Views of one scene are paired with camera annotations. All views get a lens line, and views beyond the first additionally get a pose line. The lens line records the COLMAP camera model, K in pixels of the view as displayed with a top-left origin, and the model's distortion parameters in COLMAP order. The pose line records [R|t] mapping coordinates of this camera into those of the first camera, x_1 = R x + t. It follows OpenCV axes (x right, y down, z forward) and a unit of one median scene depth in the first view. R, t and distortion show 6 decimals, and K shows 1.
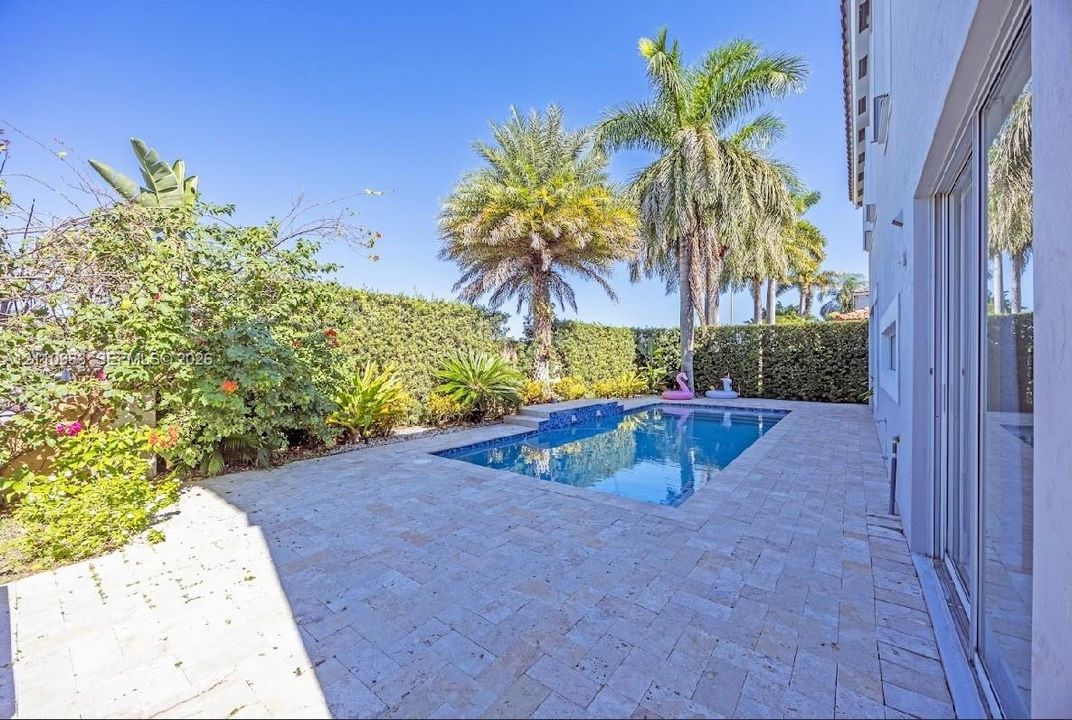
lens RADIAL K [[418.2, 0, 530.8], [0, 418.2, 362.7], [0, 0, 1]] dist [0.003142, -0.000019]
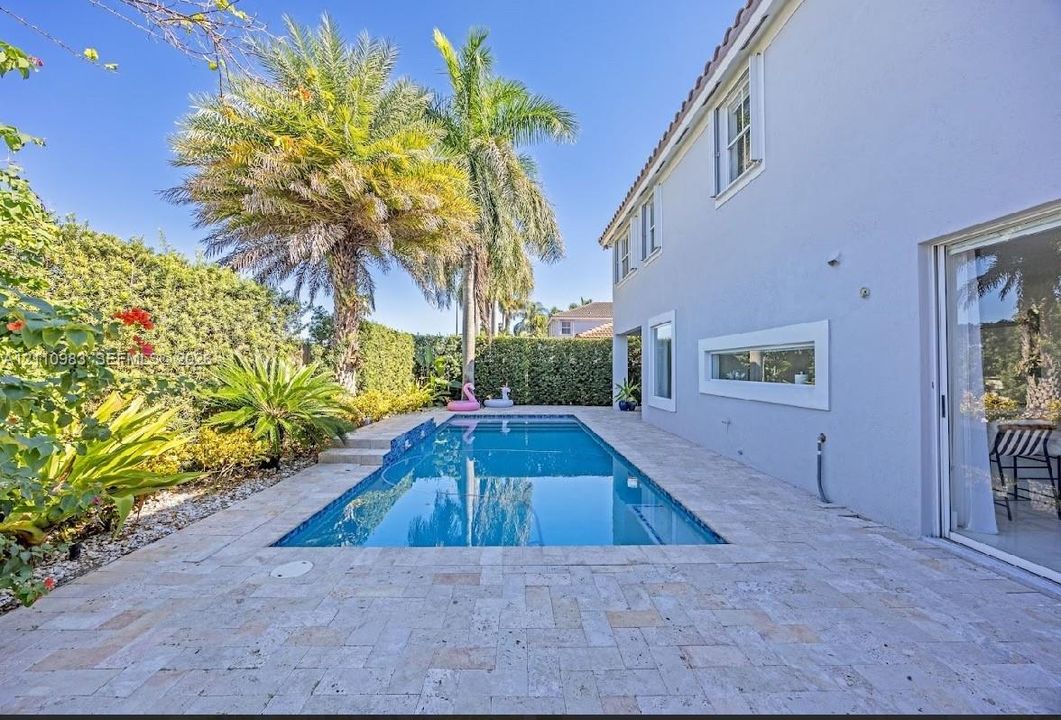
lens RADIAL K [[413.9, 0, 534.0], [0, 413.9, 357.5], [0, 0, 1]] dist [0.003142, -0.000019]
pose [[0.762641, 0.025387, 0.646324, -0.231427], [-0.004319, 0.999407, -0.034161, -0.004126], [-0.646808, 0.023261, 0.762298, 0.261120]]
